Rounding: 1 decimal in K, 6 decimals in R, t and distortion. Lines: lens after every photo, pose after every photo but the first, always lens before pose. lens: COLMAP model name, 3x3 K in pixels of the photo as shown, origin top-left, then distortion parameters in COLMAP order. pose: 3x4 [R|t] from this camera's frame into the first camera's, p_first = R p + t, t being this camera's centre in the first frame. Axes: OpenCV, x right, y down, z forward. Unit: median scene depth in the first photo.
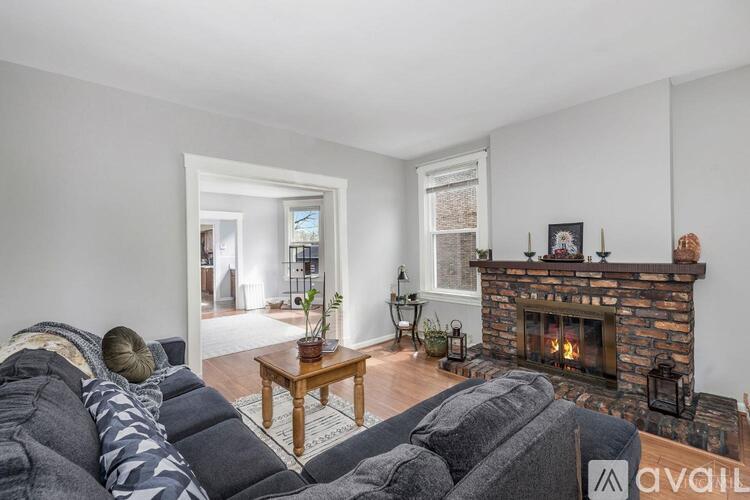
lens RADIAL K [[322.8, 0, 373.6], [0, 322.8, 254.7], [0, 0, 1]] dist [0.000150, 0.000037]
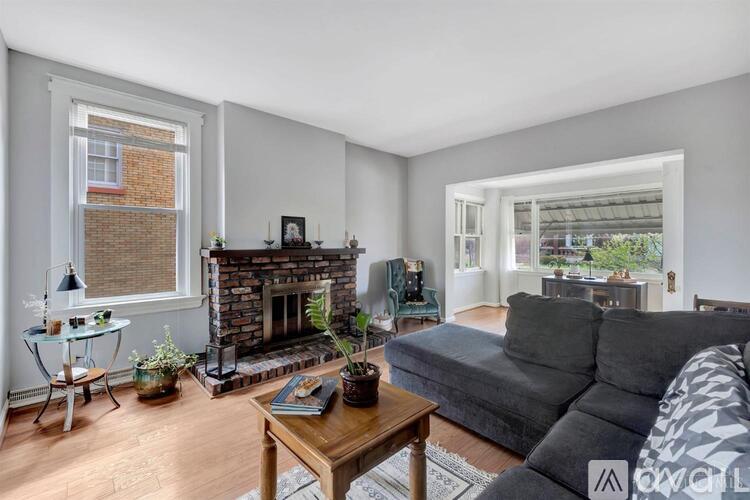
lens RADIAL K [[322.8, 0, 374.2], [0, 322.8, 242.7], [0, 0, 1]] dist [0.000150, 0.000037]
pose [[-0.001755, 0.005663, 0.999982, -0.572345], [0.004459, 0.999974, -0.005656, 0.007062], [-0.999989, 0.004449, -0.001780, 0.673903]]
